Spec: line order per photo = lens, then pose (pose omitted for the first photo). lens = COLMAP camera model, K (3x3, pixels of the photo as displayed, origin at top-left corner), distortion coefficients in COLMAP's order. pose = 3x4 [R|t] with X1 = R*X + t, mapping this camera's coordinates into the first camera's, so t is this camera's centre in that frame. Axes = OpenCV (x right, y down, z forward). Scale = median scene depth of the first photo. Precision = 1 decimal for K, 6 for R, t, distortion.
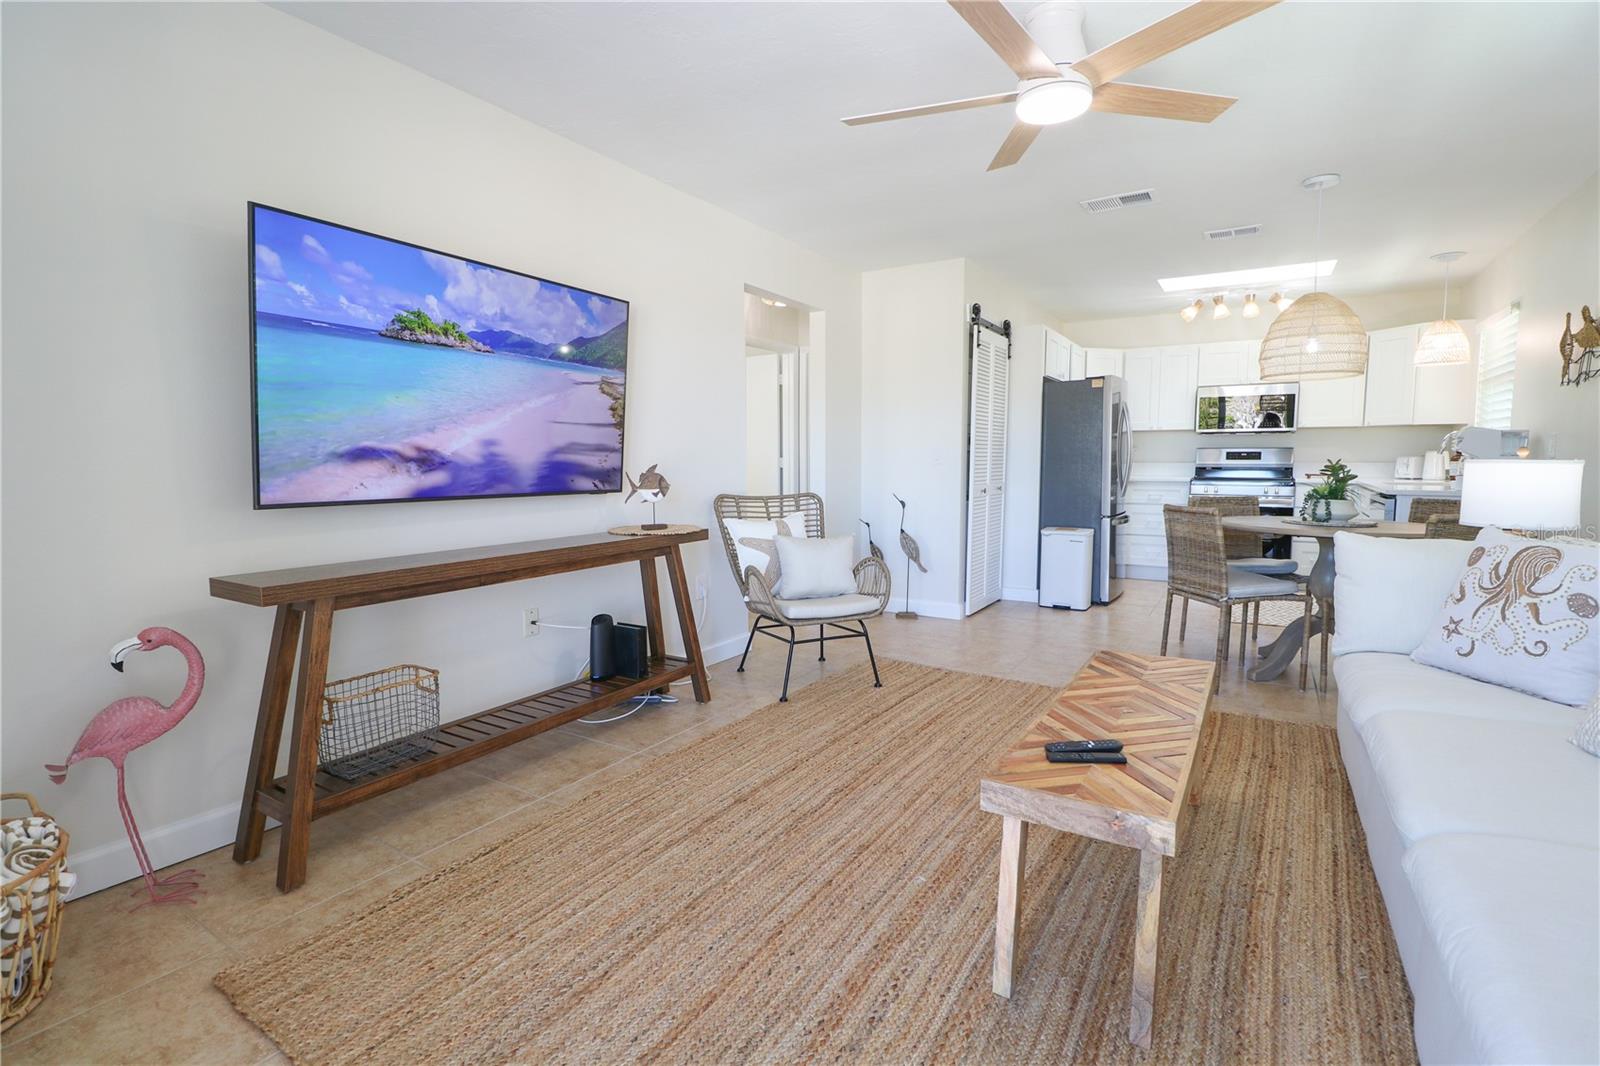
lens RADIAL K [[749.8, 0, 800.0], [0, 749.8, 533.0], [0, 0, 1]] dist [-0.001767, -0.011944]
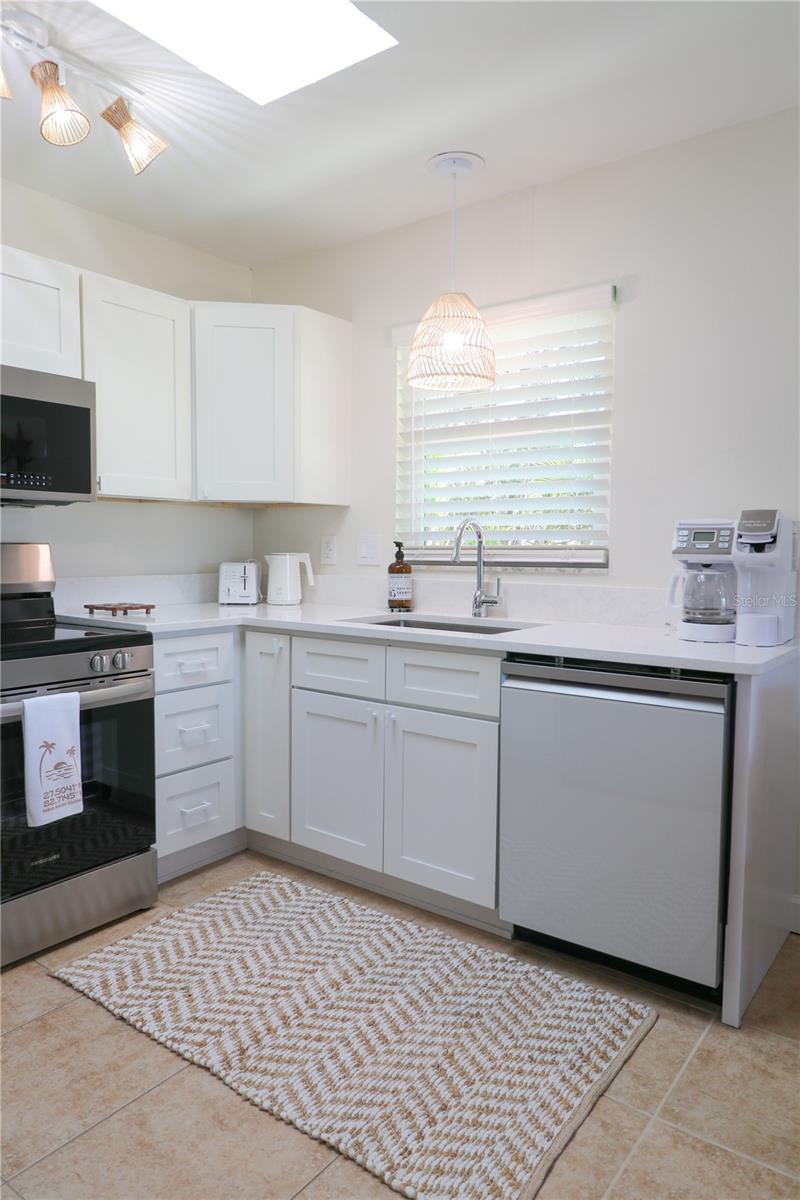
lens RADIAL K [[786.8, 0, 400.0], [0, 786.8, 600.0], [0, 0, 1]] dist [0.000389, 0.000020]
pose [[0.092737, -0.066388, 0.993475, 0.266460], [0.087294, 0.994475, 0.058306, -0.097982], [-0.991857, 0.081317, 0.098020, 0.829695]]
